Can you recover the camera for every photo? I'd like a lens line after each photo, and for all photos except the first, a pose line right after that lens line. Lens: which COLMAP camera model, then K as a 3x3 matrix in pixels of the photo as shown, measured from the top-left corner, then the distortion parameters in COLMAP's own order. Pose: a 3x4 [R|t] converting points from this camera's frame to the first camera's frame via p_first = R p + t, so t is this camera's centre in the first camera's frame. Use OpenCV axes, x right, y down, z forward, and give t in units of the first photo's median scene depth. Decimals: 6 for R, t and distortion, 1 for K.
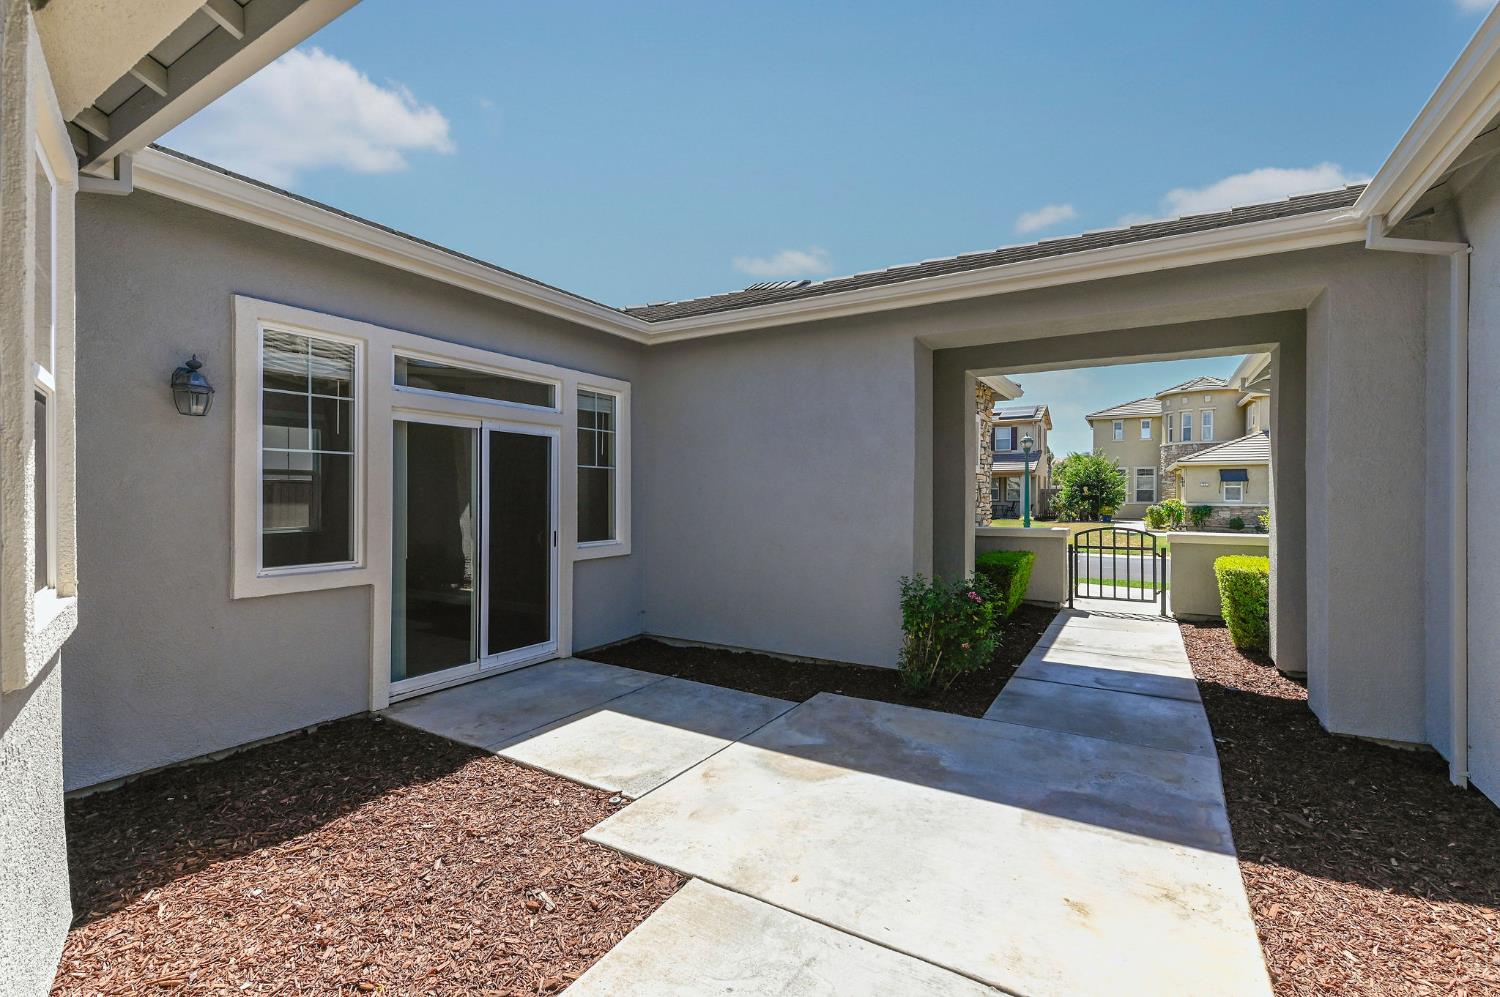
lens RADIAL K [[650.7, 0, 744.4], [0, 650.7, 501.4], [0, 0, 1]] dist [0.019895, -0.016519]
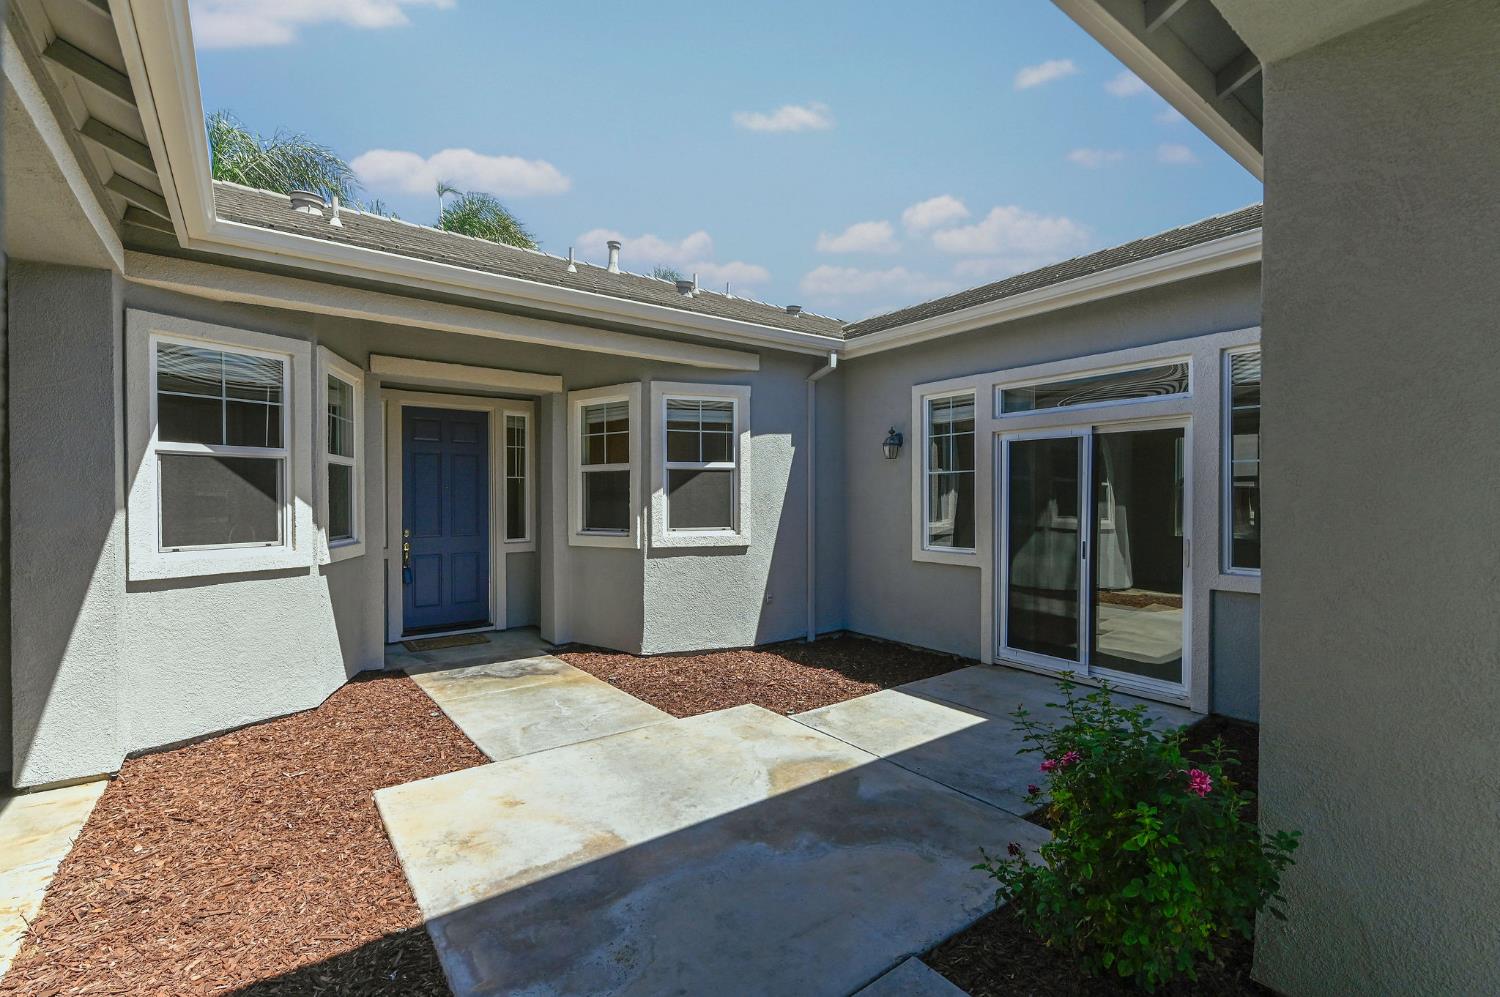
lens RADIAL K [[650.7, 0, 744.4], [0, 650.7, 501.4], [0, 0, 1]] dist [0.019895, -0.016519]
pose [[-0.371361, 0.002291, -0.928486, 1.013235], [-0.009514, 0.999935, 0.006273, -0.014896], [0.928440, 0.011164, -0.371315, 1.236735]]
